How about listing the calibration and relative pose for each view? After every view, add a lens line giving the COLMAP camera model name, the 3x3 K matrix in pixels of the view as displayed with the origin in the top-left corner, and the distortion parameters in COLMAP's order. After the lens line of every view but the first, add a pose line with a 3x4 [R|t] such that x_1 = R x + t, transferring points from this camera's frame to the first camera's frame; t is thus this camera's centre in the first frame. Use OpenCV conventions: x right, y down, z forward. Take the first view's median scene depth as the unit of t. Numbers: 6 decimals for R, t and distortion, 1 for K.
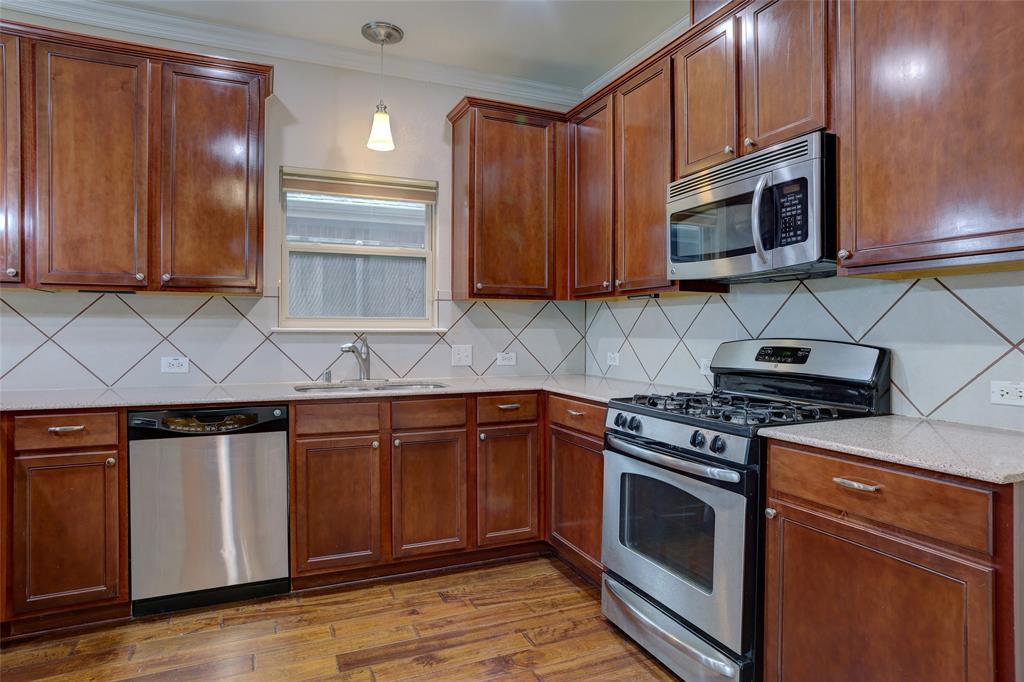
lens RADIAL K [[583.4, 0, 507.7], [0, 583.4, 332.9], [0, 0, 1]] dist [-0.058737, 0.034778]
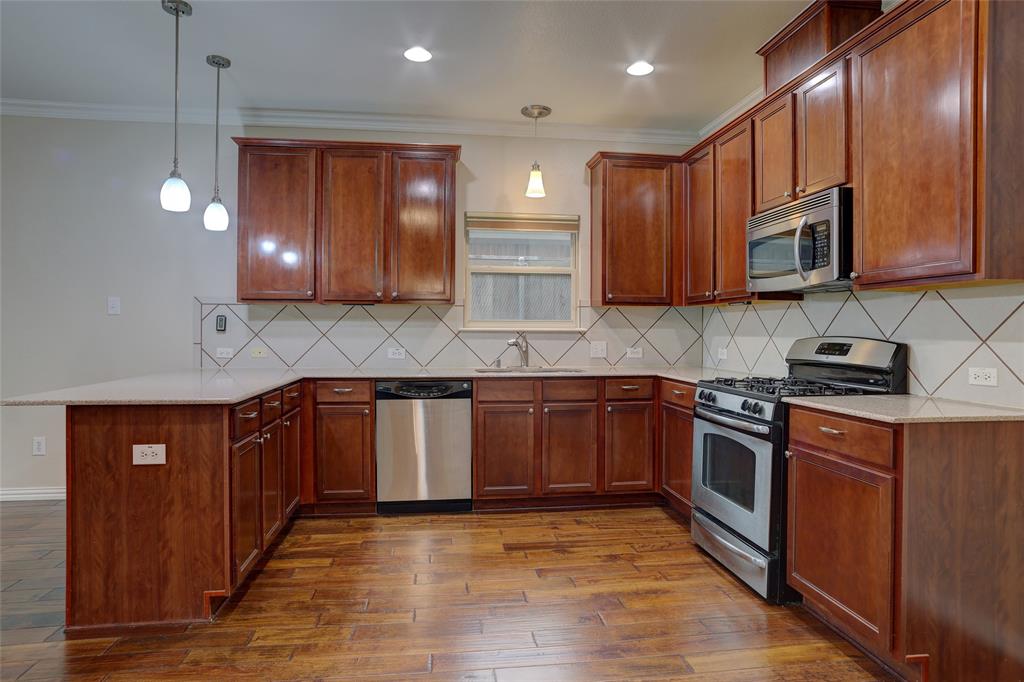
lens RADIAL K [[583.4, 0, 508.5], [0, 583.4, 332.3], [0, 0, 1]] dist [-0.058737, 0.034778]
pose [[0.961991, 0.002043, -0.273073, 0.114546], [-0.002470, 0.999996, -0.001222, 0.003615], [0.273070, 0.001851, 0.961993, -0.407498]]
